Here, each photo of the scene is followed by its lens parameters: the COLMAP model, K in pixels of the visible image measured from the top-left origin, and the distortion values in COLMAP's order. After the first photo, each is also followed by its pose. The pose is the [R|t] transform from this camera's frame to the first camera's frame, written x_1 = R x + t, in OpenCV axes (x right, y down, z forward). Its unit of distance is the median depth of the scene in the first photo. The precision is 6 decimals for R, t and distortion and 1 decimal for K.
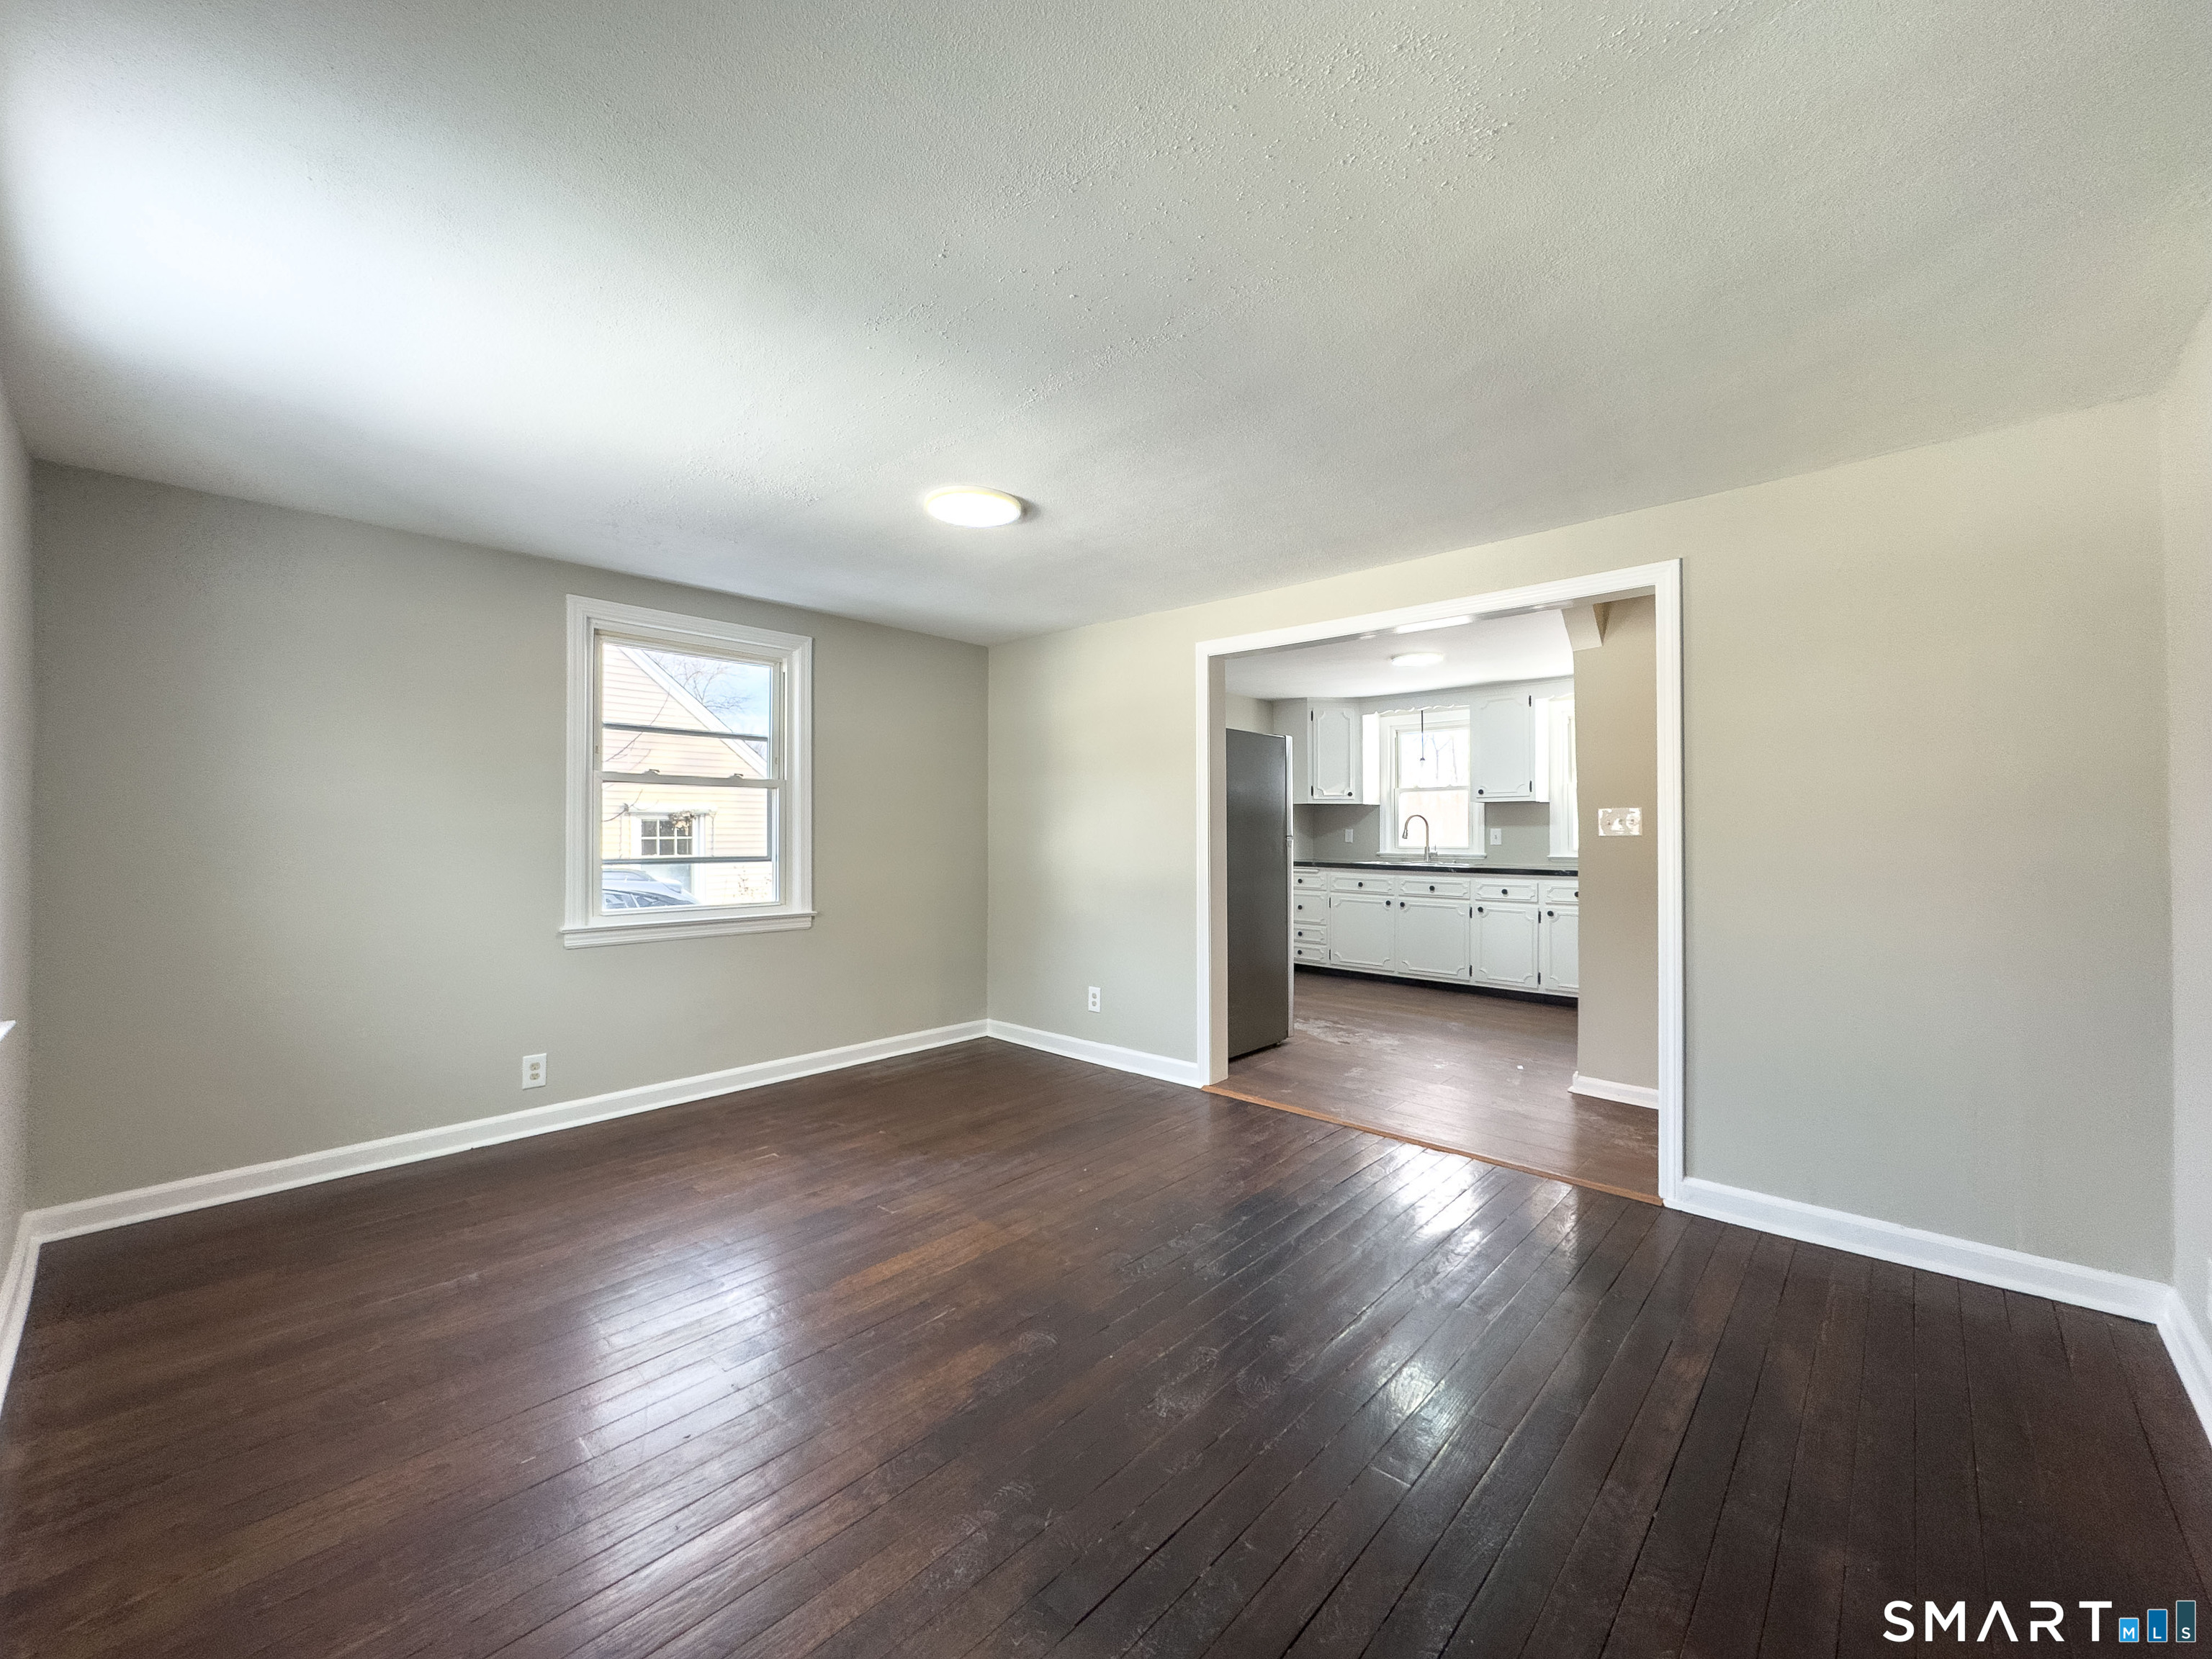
lens RADIAL K [[883.2, 0, 1102.2], [0, 883.2, 827.1], [0, 0, 1]] dist [-0.000895, 0.000870]
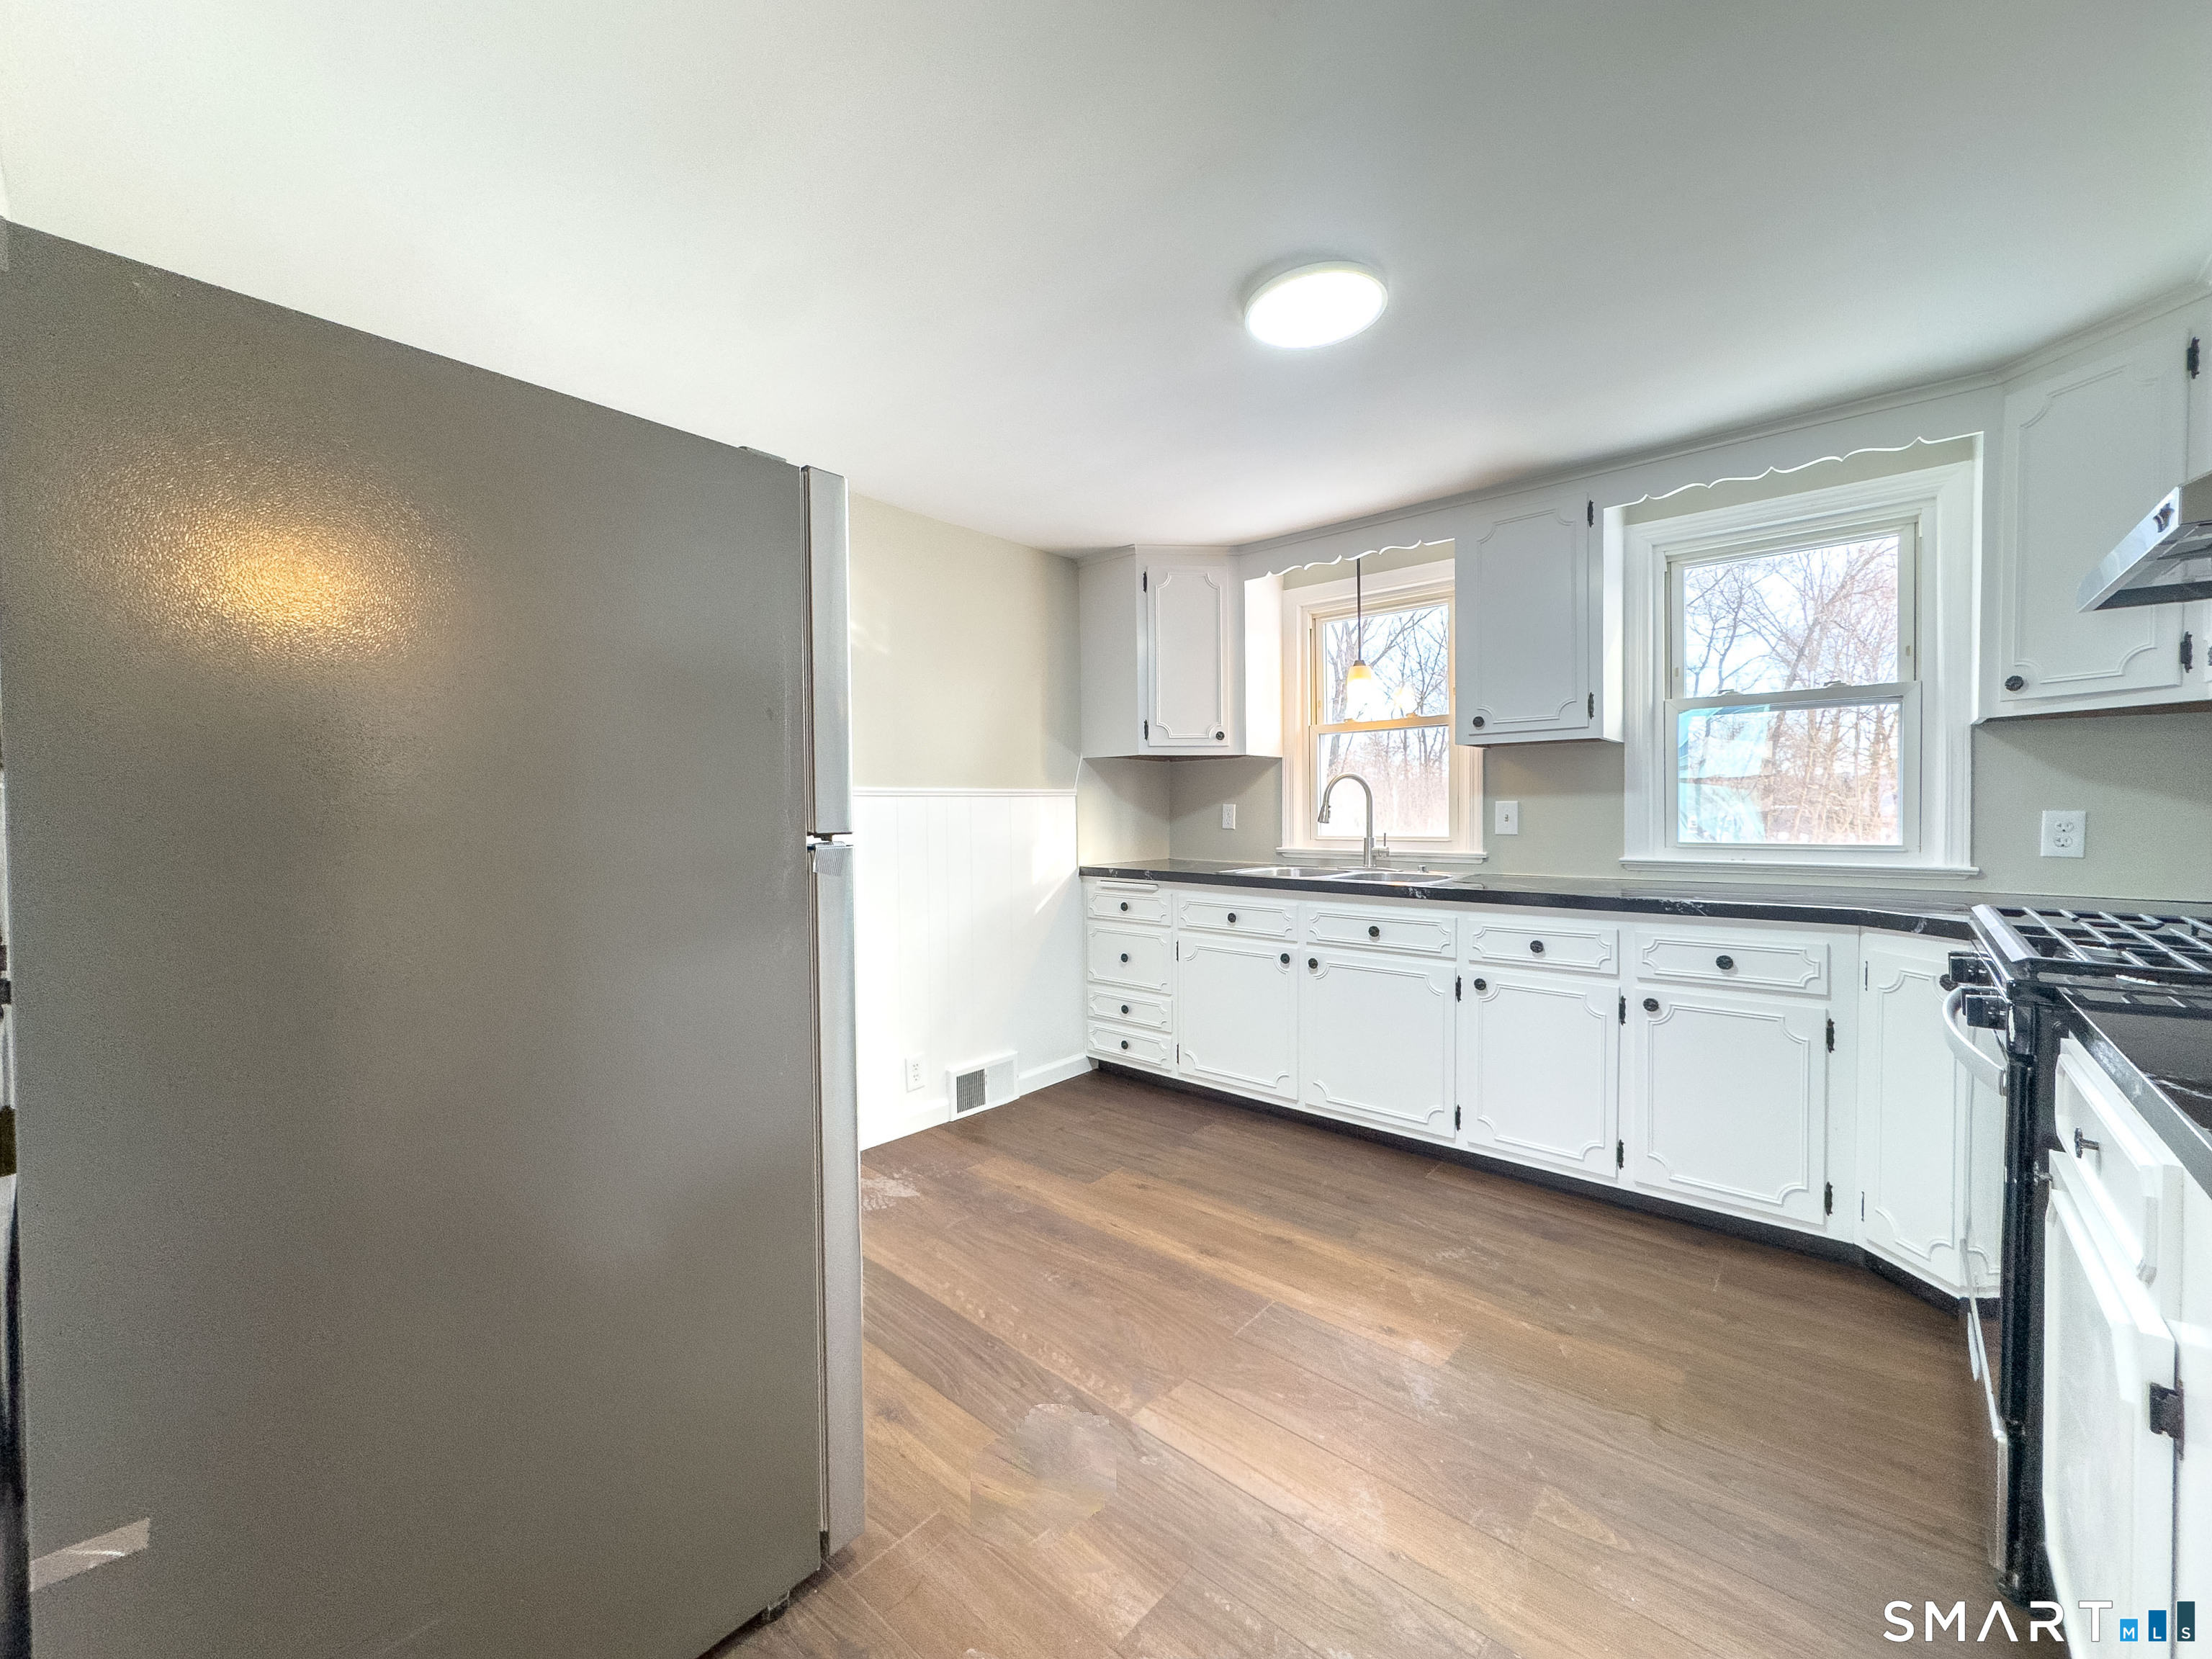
lens RADIAL K [[883.2, 0, 1108.3], [0, 883.2, 824.6], [0, 0, 1]] dist [-0.000895, 0.000870]
pose [[0.999298, -0.007751, 0.036657, 0.205056], [0.006990, 0.999758, 0.020855, 0.003091], [-0.036810, -0.020584, 0.999110, 0.512059]]
